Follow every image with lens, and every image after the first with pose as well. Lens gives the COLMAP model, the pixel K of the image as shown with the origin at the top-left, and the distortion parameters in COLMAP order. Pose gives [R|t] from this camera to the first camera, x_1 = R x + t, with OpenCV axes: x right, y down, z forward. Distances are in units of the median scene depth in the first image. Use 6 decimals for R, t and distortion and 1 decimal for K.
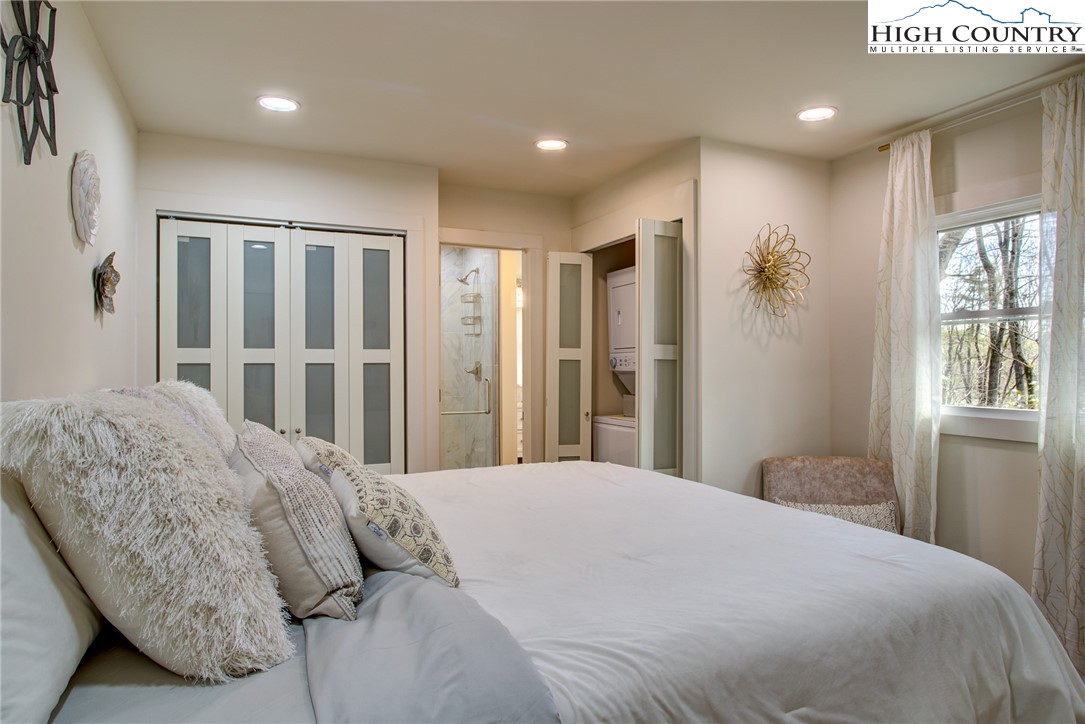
lens RADIAL K [[684.6, 0, 542.5], [0, 684.6, 362.0], [0, 0, 1]] dist [0.000558, -0.000016]
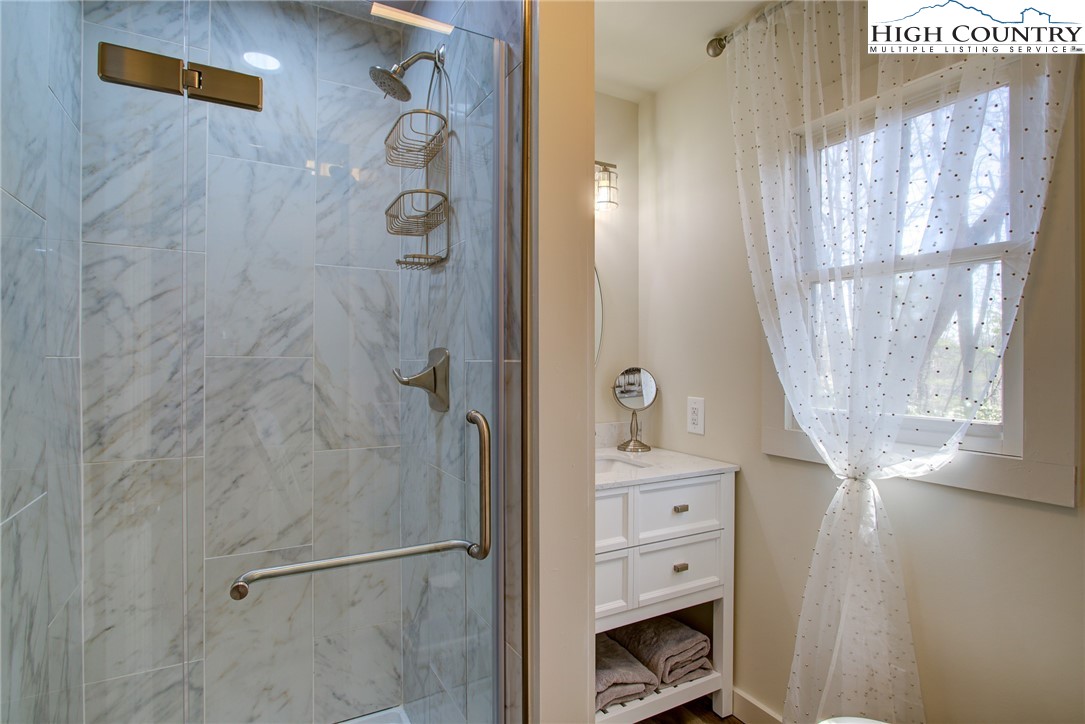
lens RADIAL K [[562.2, 0, 542.5], [0, 562.2, 362.0], [0, 0, 1]] dist [-0.000560, -0.000027]
pose [[0.996647, 0.003447, 0.081753, -0.070906], [-0.004089, 0.999962, 0.007683, 0.003689], [-0.081723, -0.007991, 0.996623, 0.772263]]
